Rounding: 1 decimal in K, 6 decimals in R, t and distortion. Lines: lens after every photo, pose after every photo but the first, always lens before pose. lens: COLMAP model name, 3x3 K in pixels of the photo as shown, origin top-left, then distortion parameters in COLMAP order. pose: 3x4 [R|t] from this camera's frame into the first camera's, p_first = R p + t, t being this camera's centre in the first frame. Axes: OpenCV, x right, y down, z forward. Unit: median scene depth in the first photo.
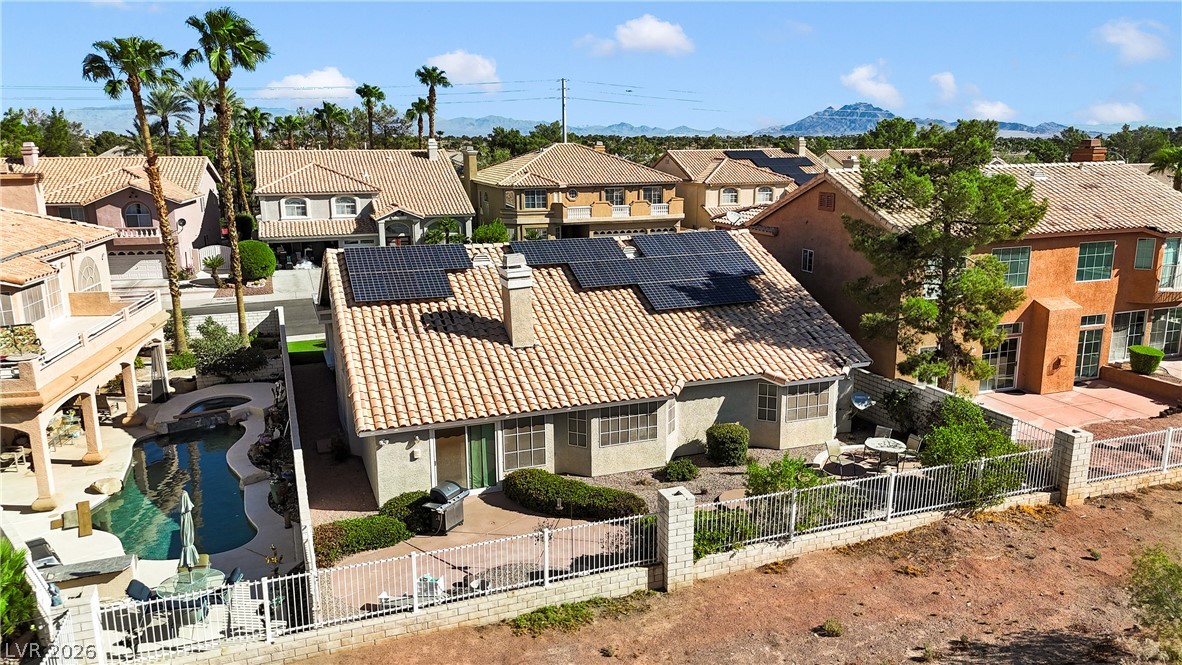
lens RADIAL K [[869.7, 0, 596.3], [0, 869.7, 332.9], [0, 0, 1]] dist [0.086440, -0.101729]
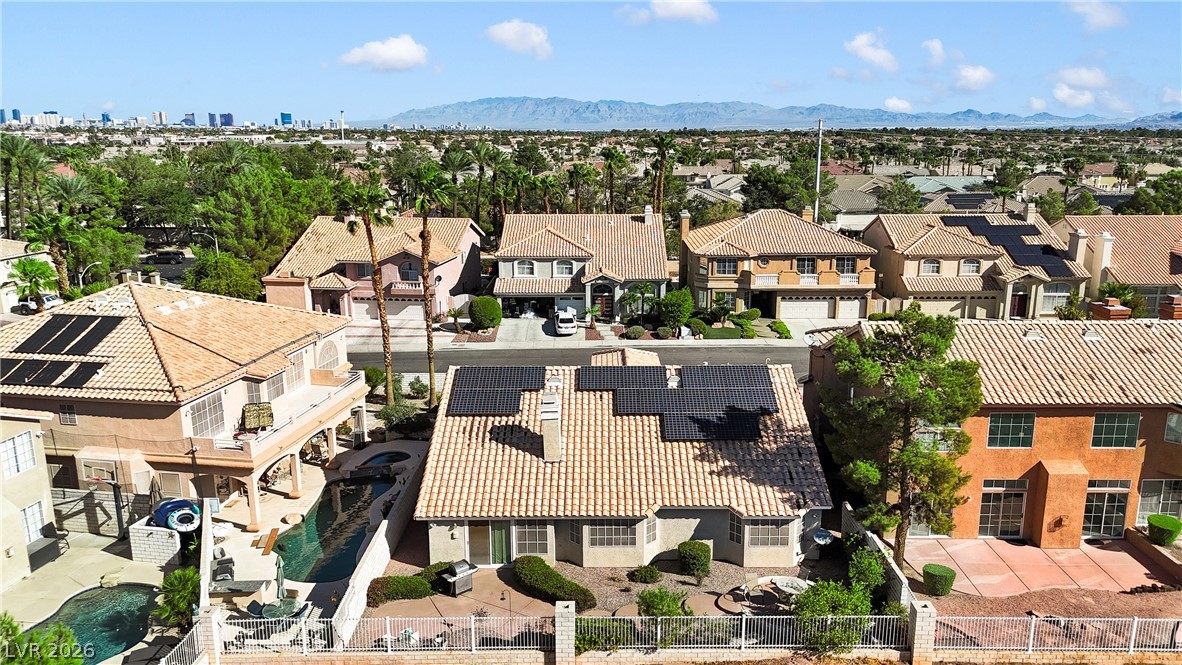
lens RADIAL K [[869.7, 0, 596.3], [0, 869.7, 332.9], [0, 0, 1]] dist [0.086440, -0.101729]
pose [[0.936137, 0.082133, -0.341909, 0.412388], [-0.078645, 0.996612, 0.024077, -0.213096], [0.342728, 0.004351, 0.939424, -0.250354]]
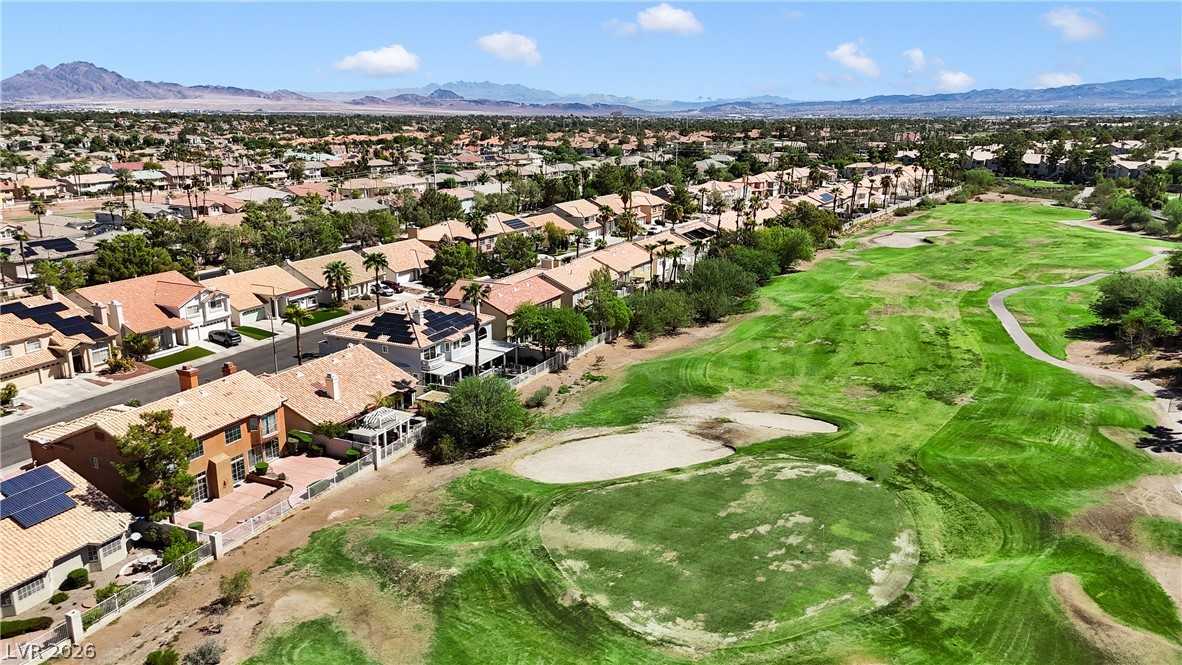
lens RADIAL K [[869.7, 0, 596.3], [0, 869.7, 332.9], [0, 0, 1]] dist [0.086440, -0.101729]
pose [[0.702026, -0.175594, 0.690164, -0.380948], [0.149832, 0.983852, 0.097908, -0.519587], [-0.696211, 0.034674, 0.716999, -1.615796]]
